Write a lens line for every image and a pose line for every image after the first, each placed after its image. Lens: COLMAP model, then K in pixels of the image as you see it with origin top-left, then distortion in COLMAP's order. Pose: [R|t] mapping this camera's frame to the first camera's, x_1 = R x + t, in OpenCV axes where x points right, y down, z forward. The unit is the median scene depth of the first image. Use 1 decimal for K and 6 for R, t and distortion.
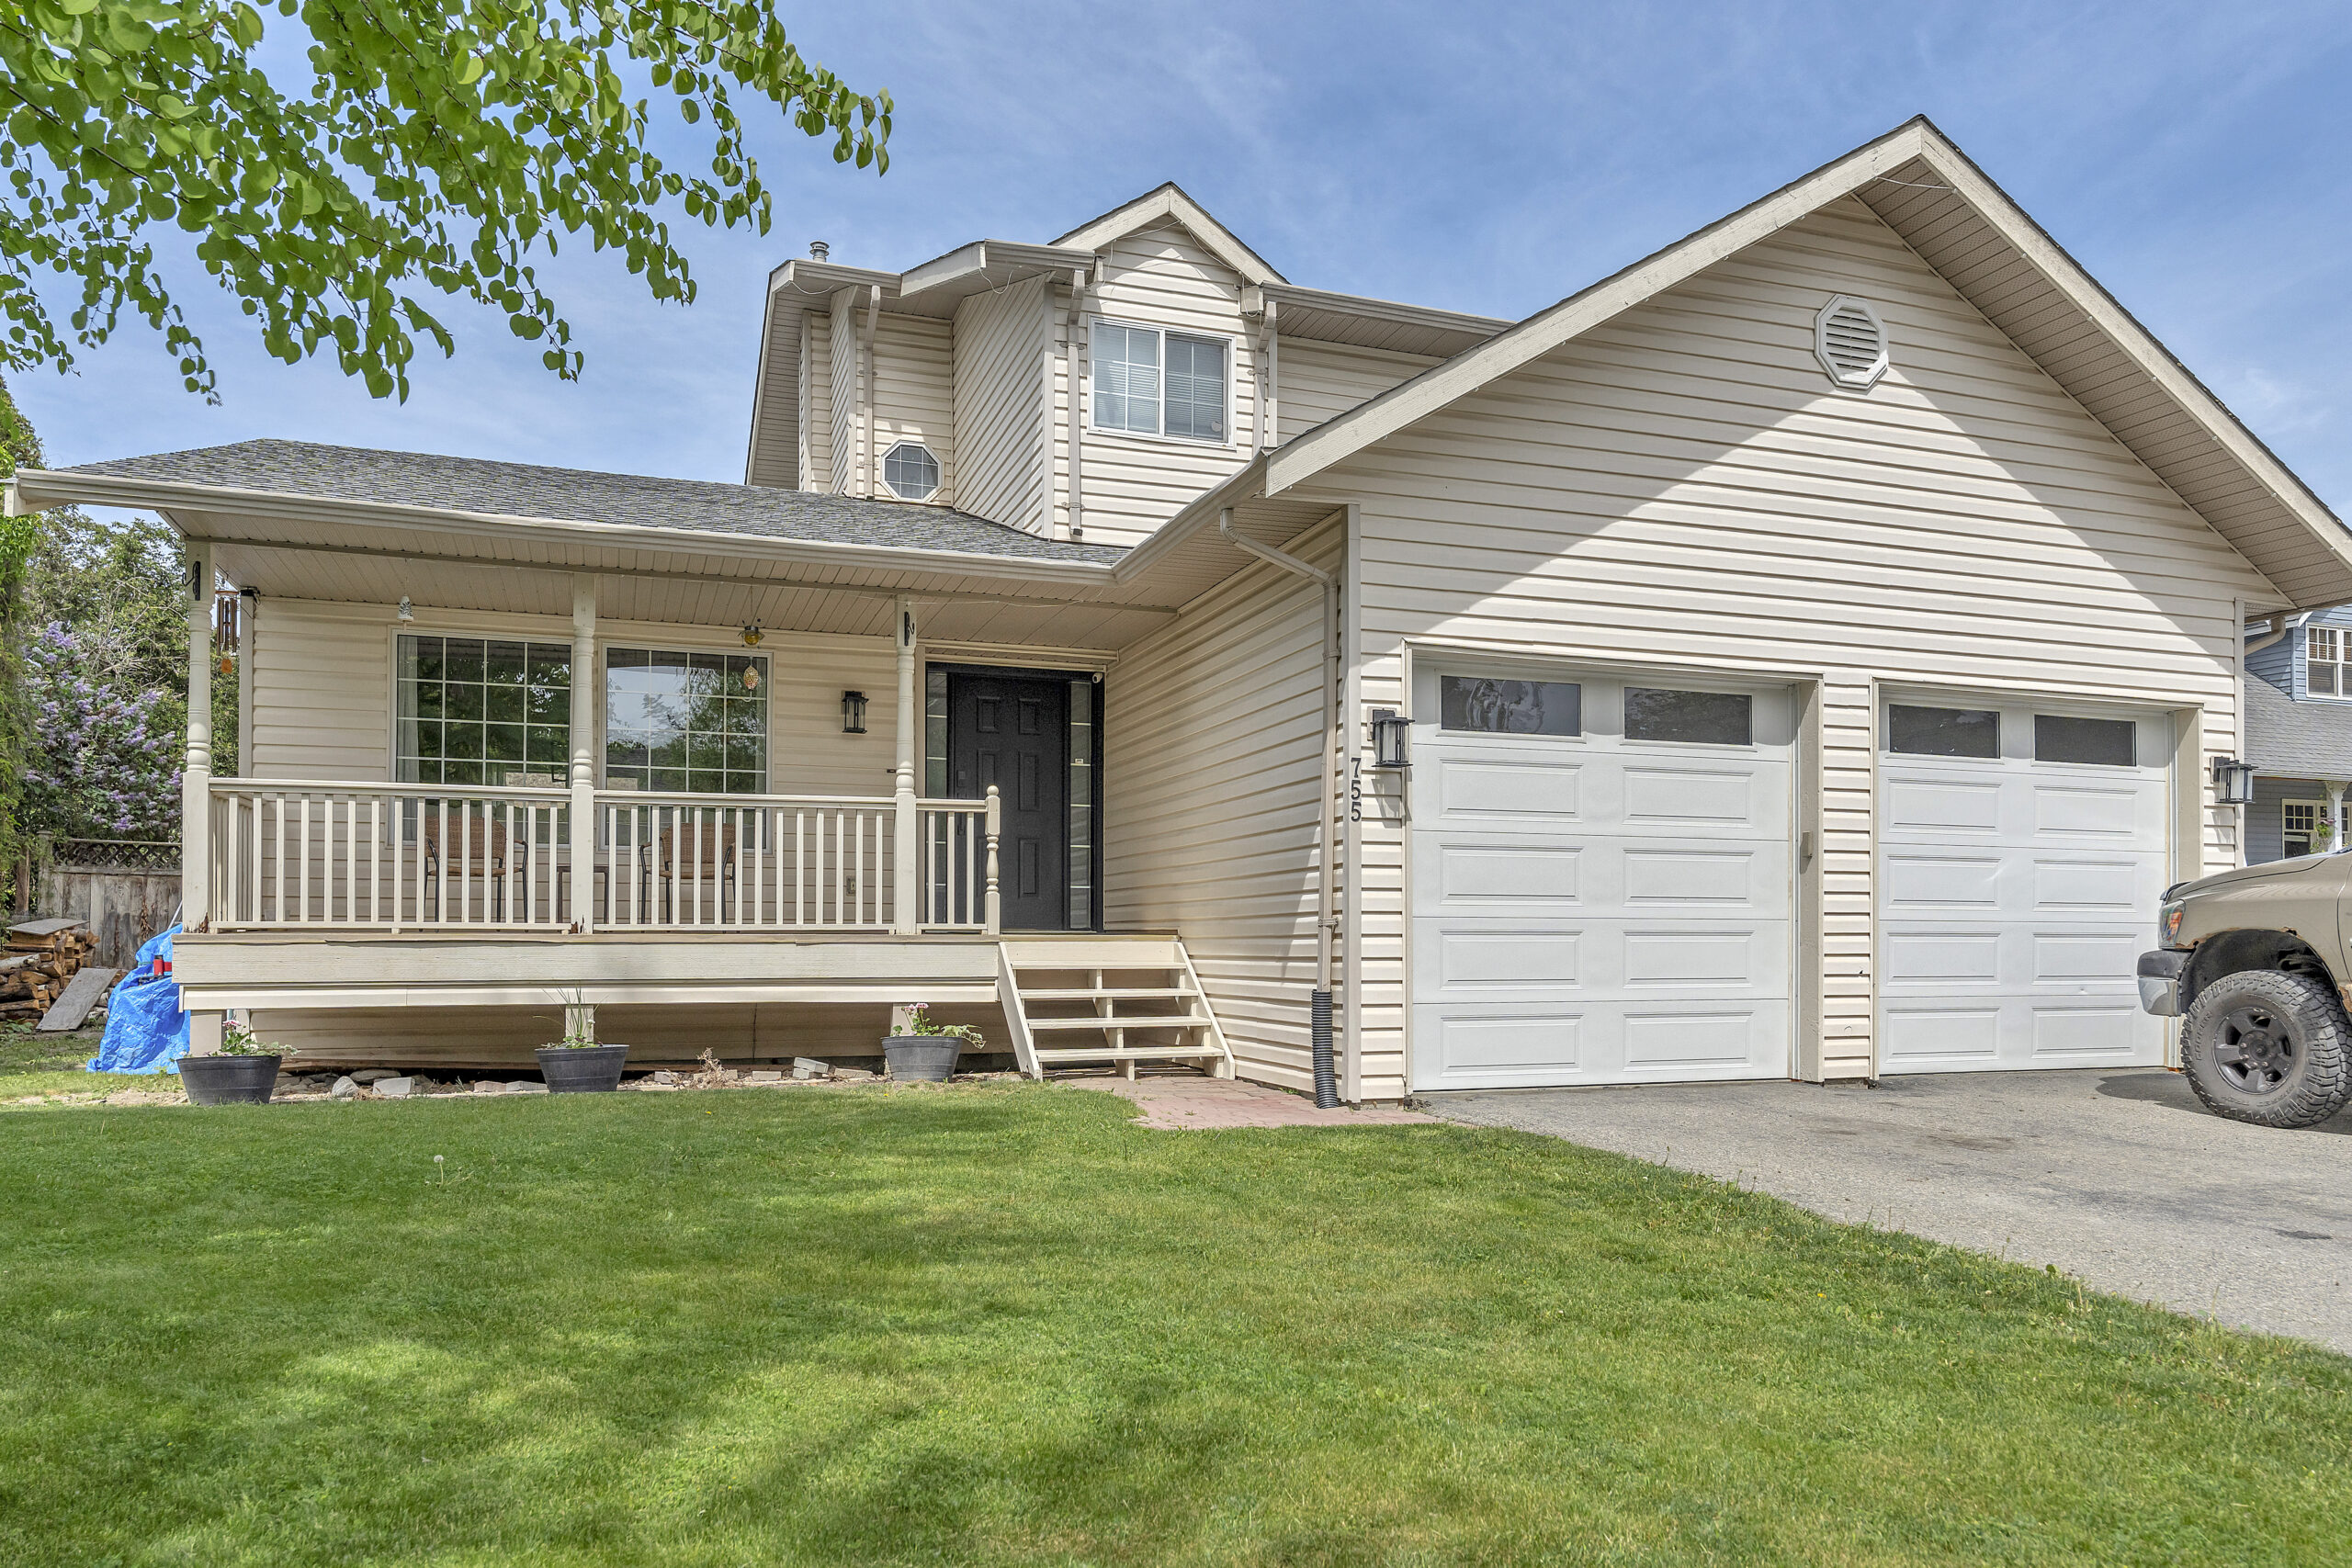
lens RADIAL K [[1574.4, 0, 1184.7], [0, 1574.4, 911.8], [0, 0, 1]] dist [-0.006770, -0.001523]
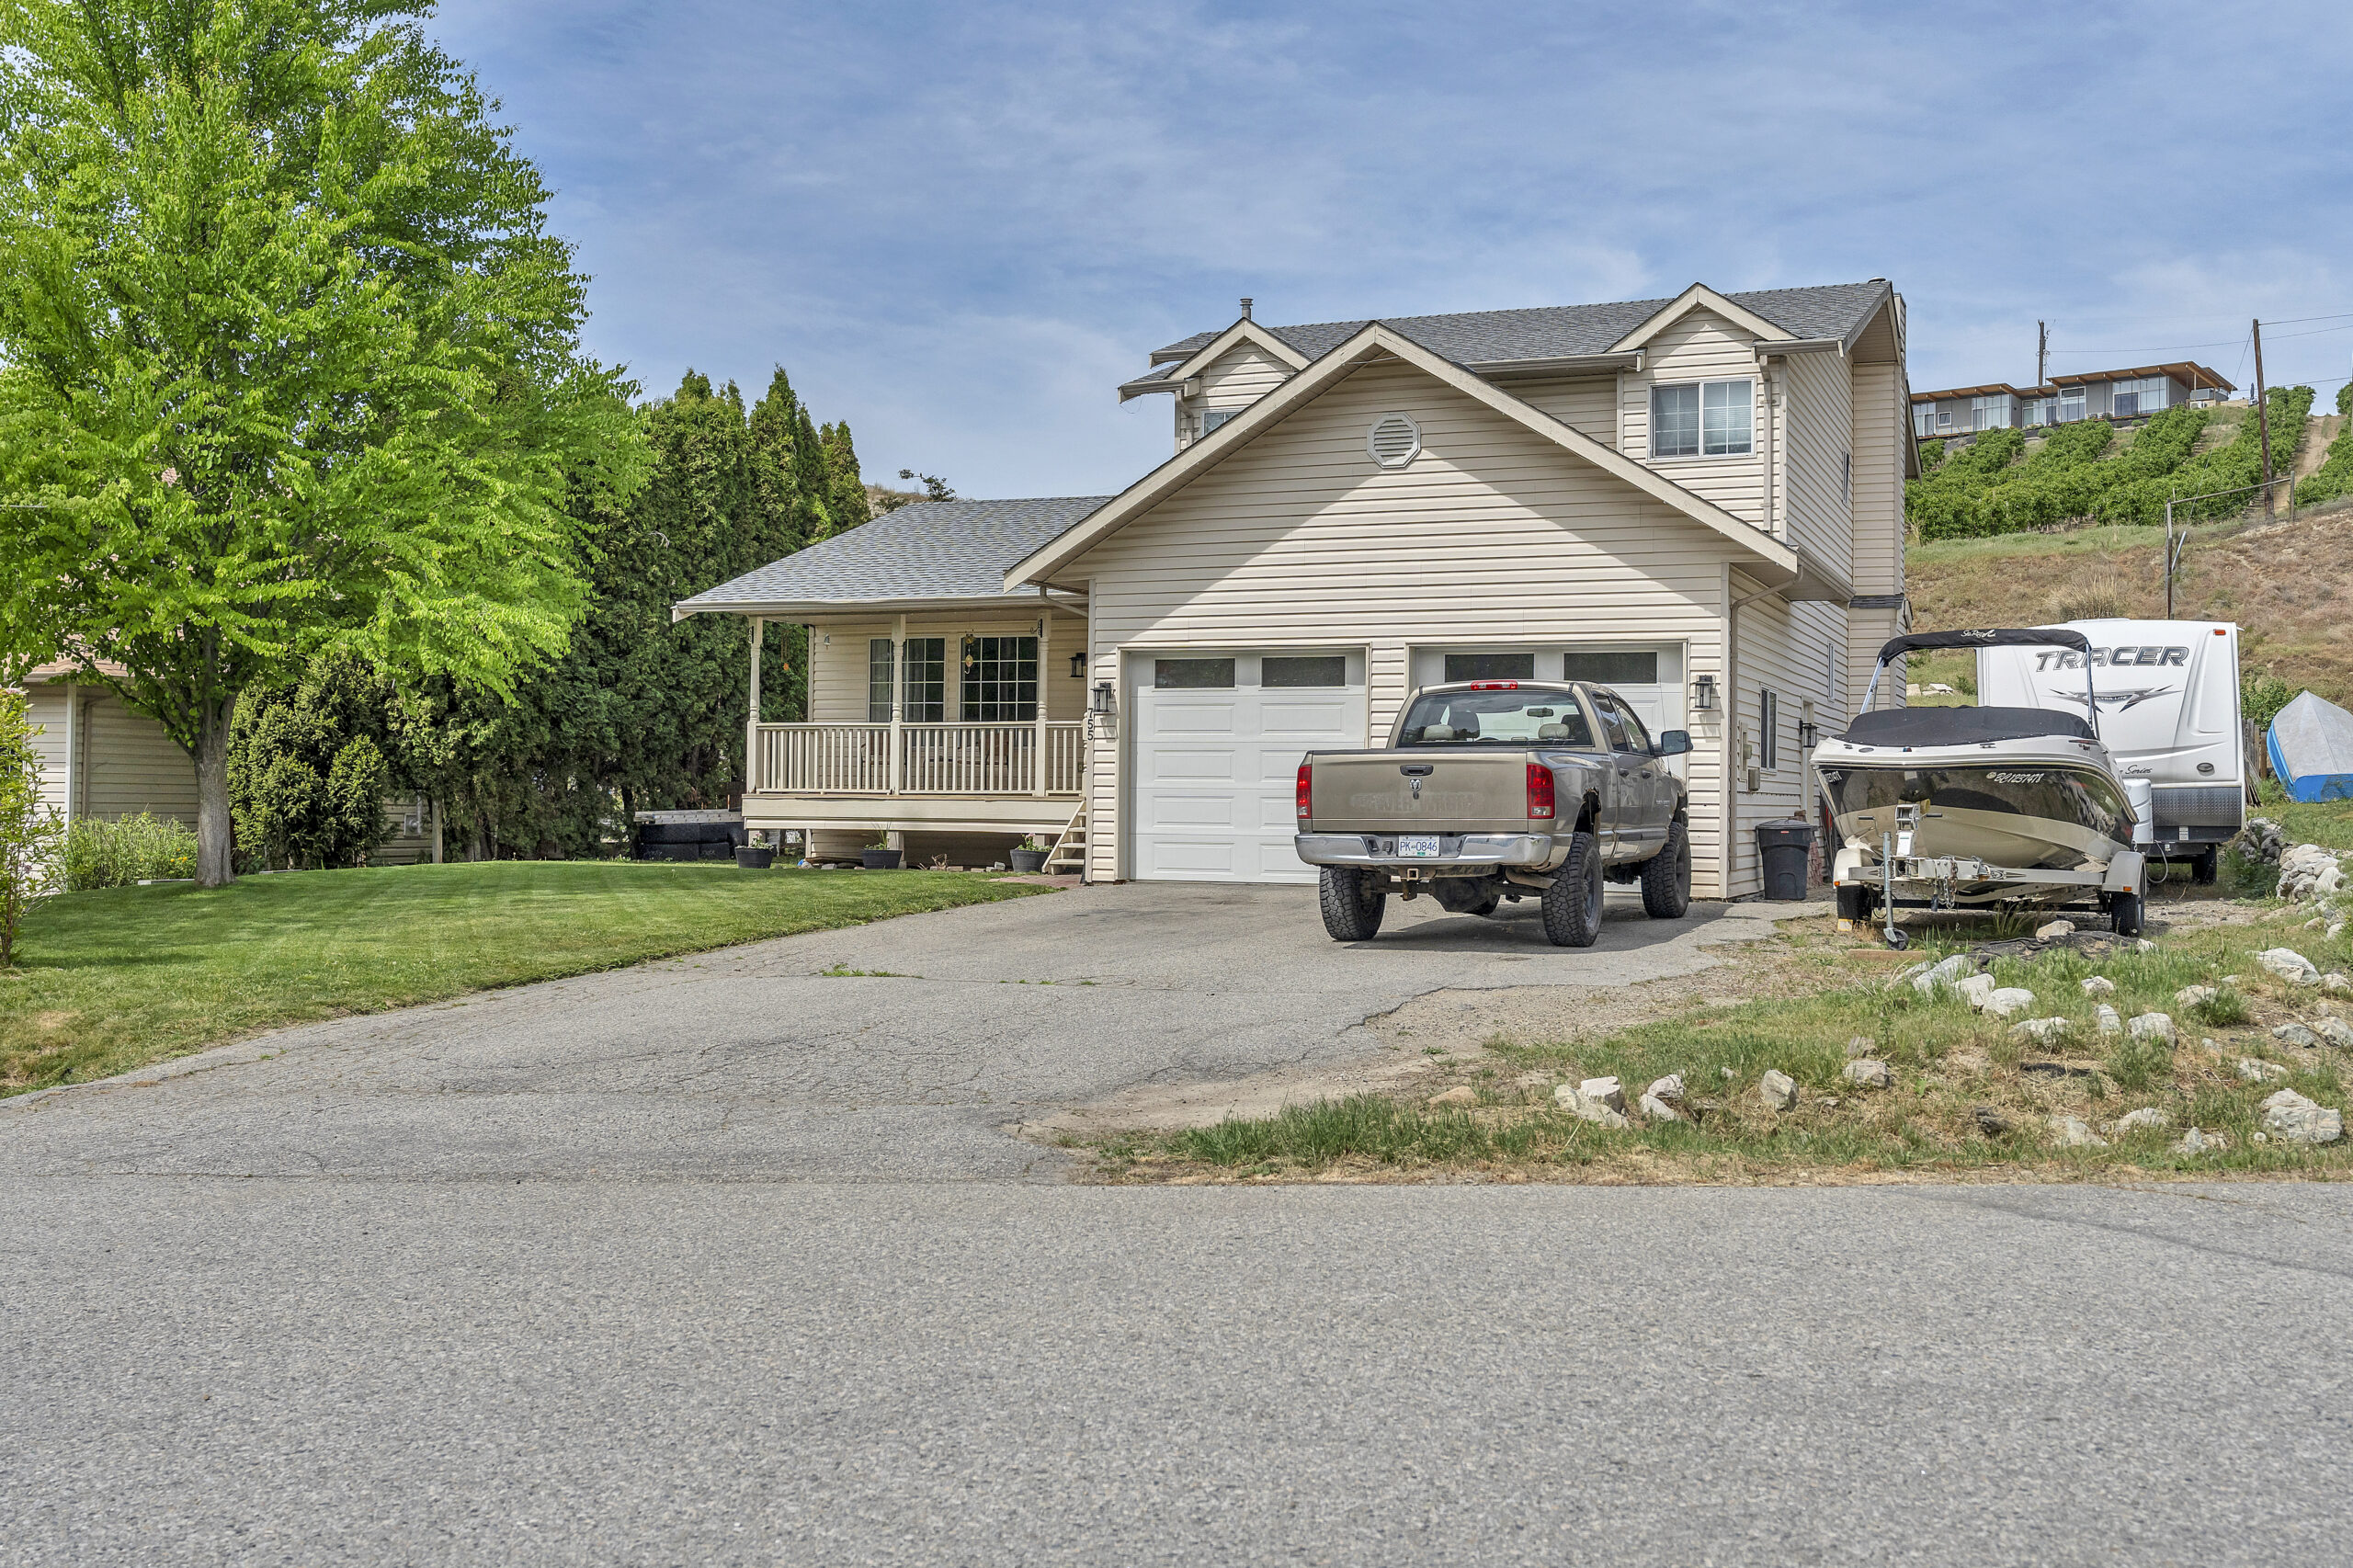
lens RADIAL K [[2250.9, 0, 1174.7], [0, 2250.9, 777.0], [0, 0, 1]] dist [0.000058, -0.008518]
pose [[0.742545, -0.000209, -0.669796, 1.676321], [0.004491, 0.999979, 0.004666, -0.018951], [0.669781, -0.006472, 0.742530, -0.830770]]
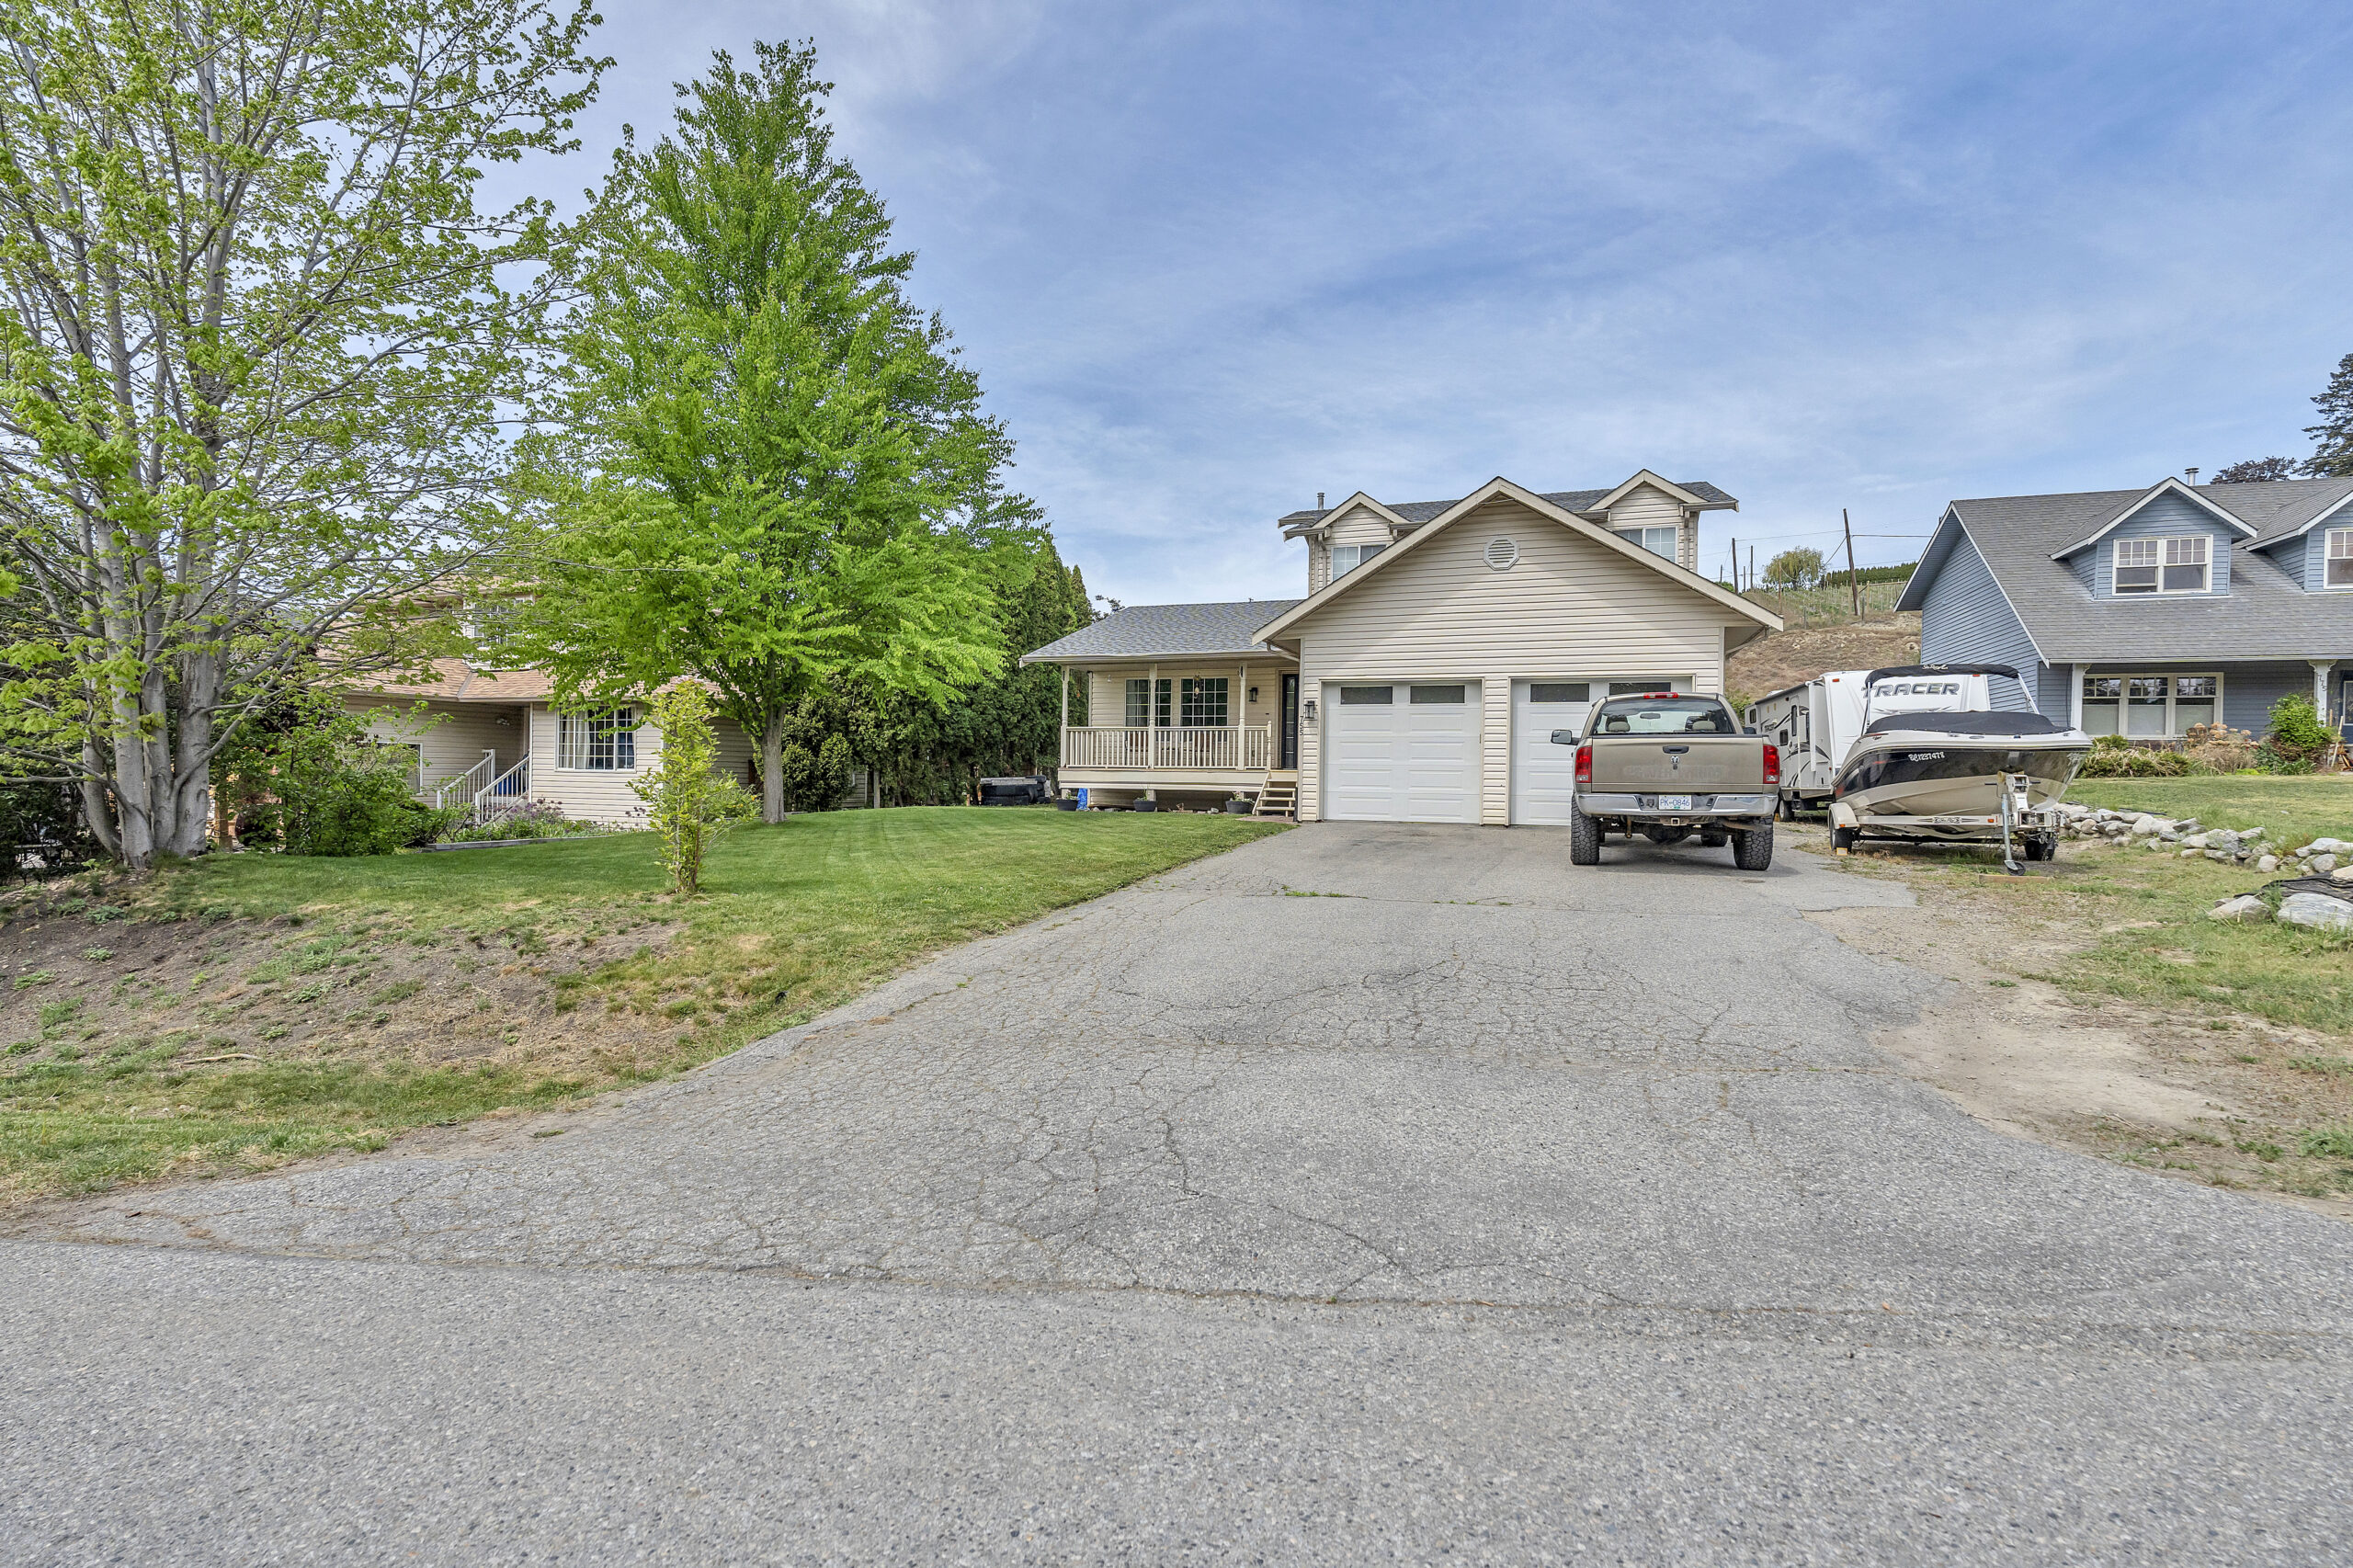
lens RADIAL K [[1051.7, 0, 1176.5], [0, 1051.7, 784.0], [0, 0, 1]] dist [-0.010266, 0.000841]
pose [[0.766595, 0.015084, -0.641954, 1.059601], [0.000330, 0.999715, 0.023884, -0.006843], [0.642131, -0.018521, 0.766371, -0.682835]]
